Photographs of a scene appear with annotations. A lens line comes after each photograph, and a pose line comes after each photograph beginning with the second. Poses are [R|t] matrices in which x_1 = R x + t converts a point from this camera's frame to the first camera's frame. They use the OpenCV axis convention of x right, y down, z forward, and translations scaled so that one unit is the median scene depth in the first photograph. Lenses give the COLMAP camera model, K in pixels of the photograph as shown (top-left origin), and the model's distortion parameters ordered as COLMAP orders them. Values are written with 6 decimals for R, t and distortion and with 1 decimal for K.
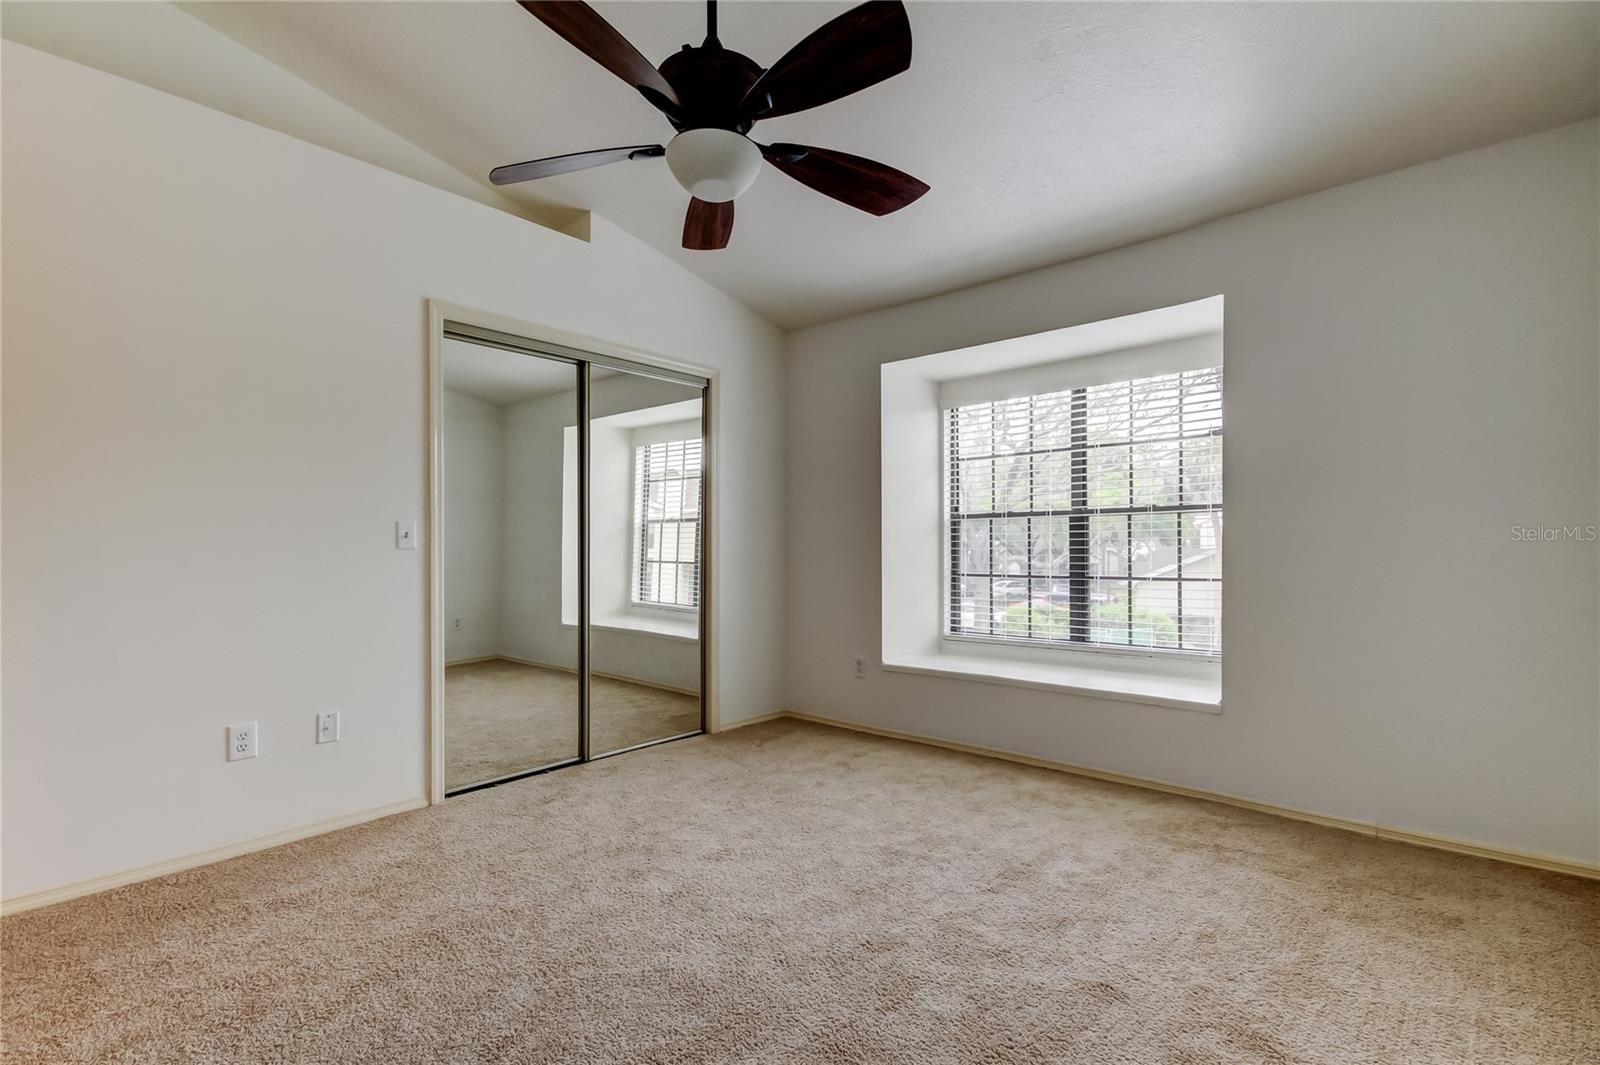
lens RADIAL K [[751.0, 0, 799.2], [0, 751.0, 555.0], [0, 0, 1]] dist [0.017669, -0.000754]
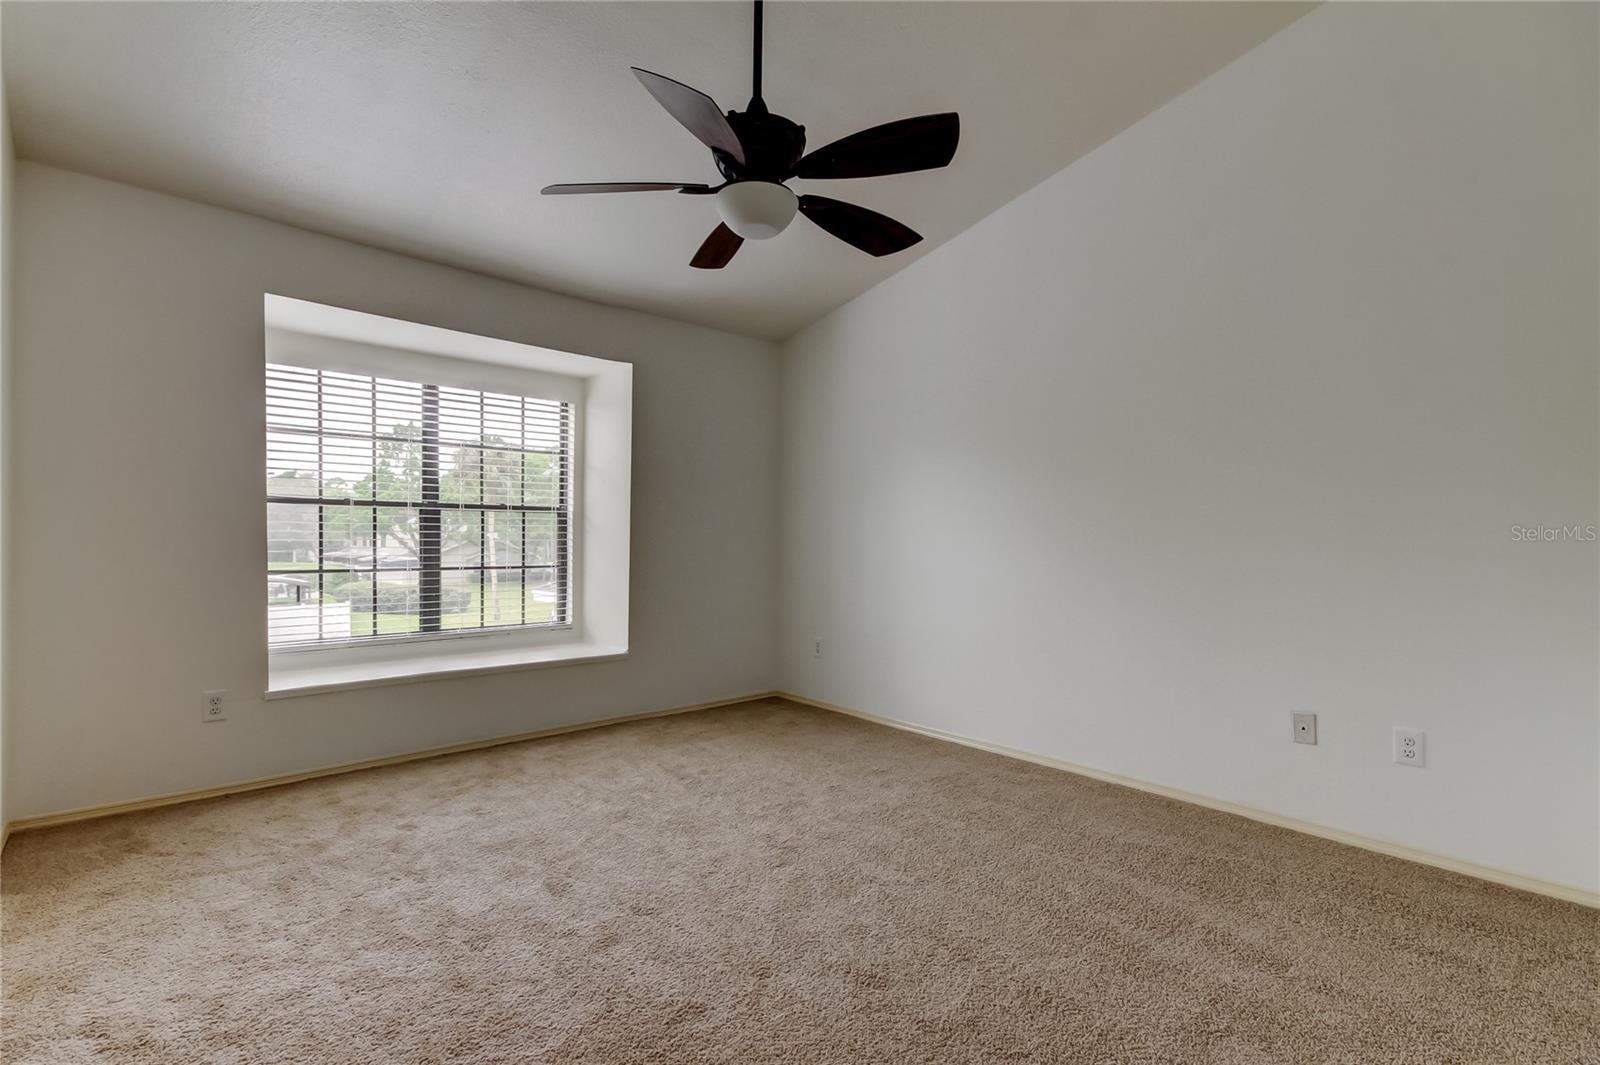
lens RADIAL K [[751.0, 0, 799.2], [0, 751.0, 555.0], [0, 0, 1]] dist [0.017669, -0.000754]
pose [[0.084884, -0.003960, 0.996383, -0.662365], [0.003988, 0.999985, 0.003635, 0.009712], [-0.996383, 0.003665, 0.084899, 0.452804]]
